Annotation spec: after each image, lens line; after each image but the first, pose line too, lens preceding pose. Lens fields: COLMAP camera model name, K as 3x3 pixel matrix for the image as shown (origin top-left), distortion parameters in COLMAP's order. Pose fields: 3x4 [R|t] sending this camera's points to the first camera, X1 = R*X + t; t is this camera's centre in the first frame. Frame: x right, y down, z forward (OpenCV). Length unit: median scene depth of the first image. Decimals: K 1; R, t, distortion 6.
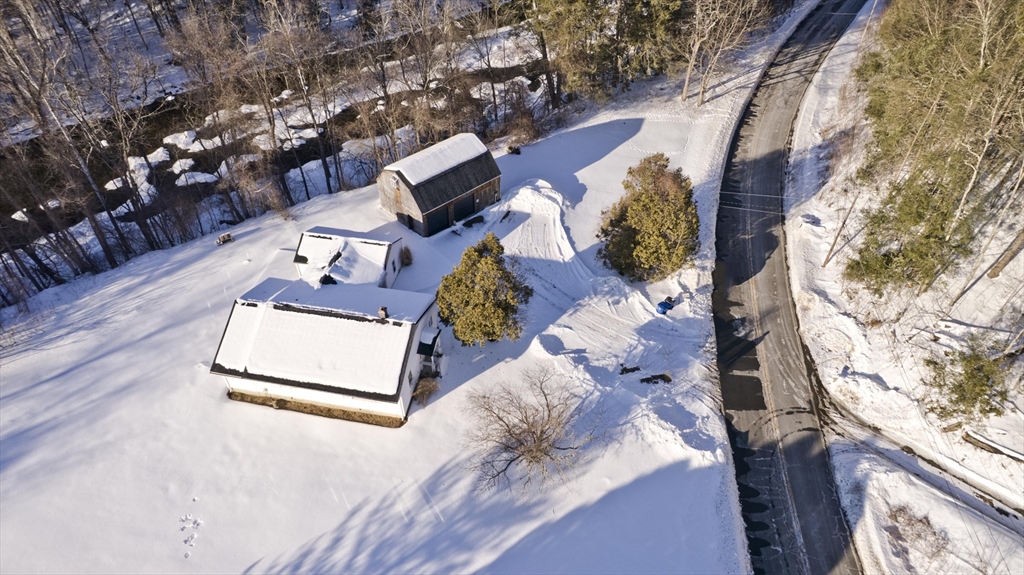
lens RADIAL K [[656.5, 0, 512.0], [0, 656.5, 287.5], [0, 0, 1]] dist [-0.079701, 0.070304]
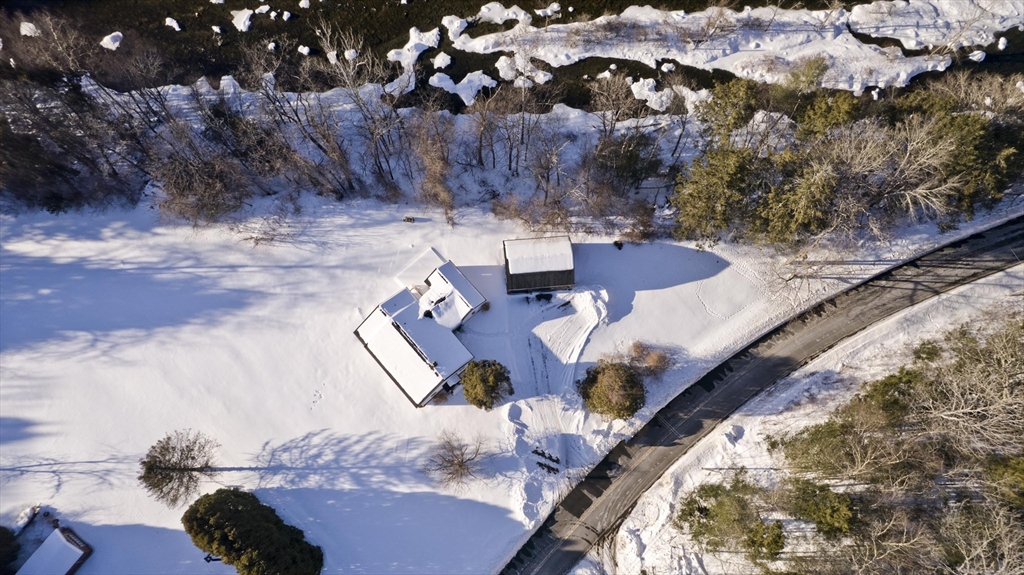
lens RADIAL K [[674.2, 0, 512.0], [0, 674.2, 287.5], [0, 0, 1]] dist [-0.056219, -0.000846]
pose [[0.790640, 0.593185, -0.151726, 0.121028], [-0.420773, 0.706415, 0.569147, -1.105002], [0.444790, -0.386148, 0.808116, -0.321775]]
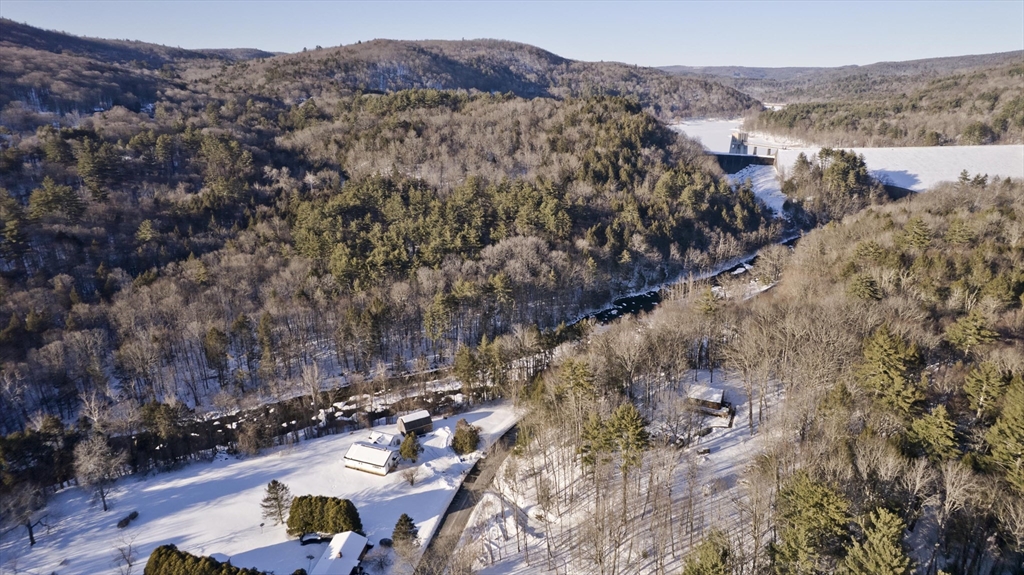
lens RADIAL K [[656.5, 0, 512.0], [0, 656.5, 287.5], [0, 0, 1]] dist [-0.079701, 0.070304]
pose [[0.984204, 0.051906, -0.169257, 1.051862], [-0.119793, 0.899202, -0.420816, 0.647677], [0.130353, 0.434445, 0.891216, -2.575341]]
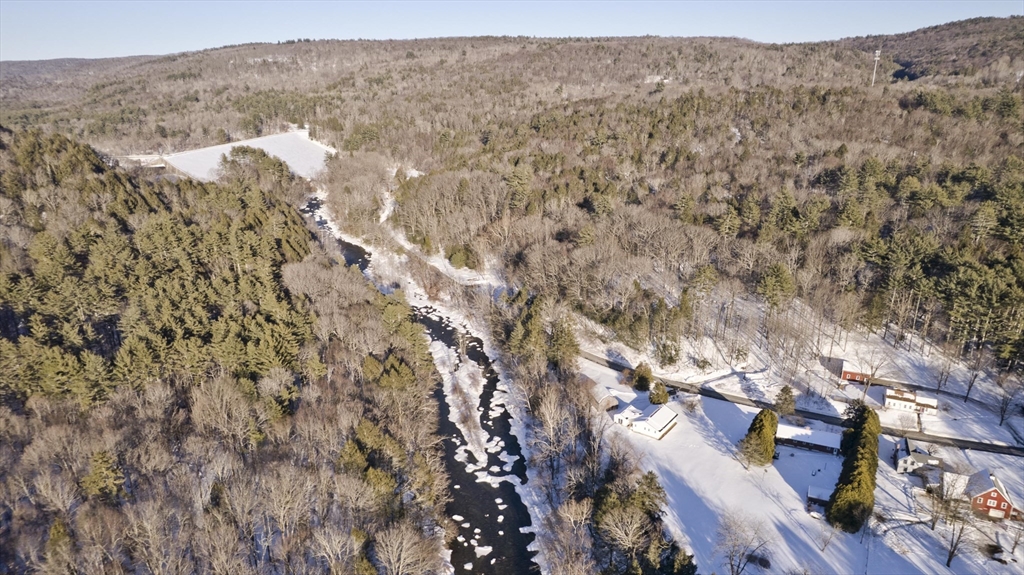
lens RADIAL K [[656.5, 0, 512.0], [0, 656.5, 287.5], [0, 0, 1]] dist [-0.079701, 0.070304]
pose [[0.452749, -0.278814, 0.846924, -3.680794], [0.621389, 0.779862, -0.075445, -0.774898], [-0.639449, 0.560427, 0.526334, -1.047317]]
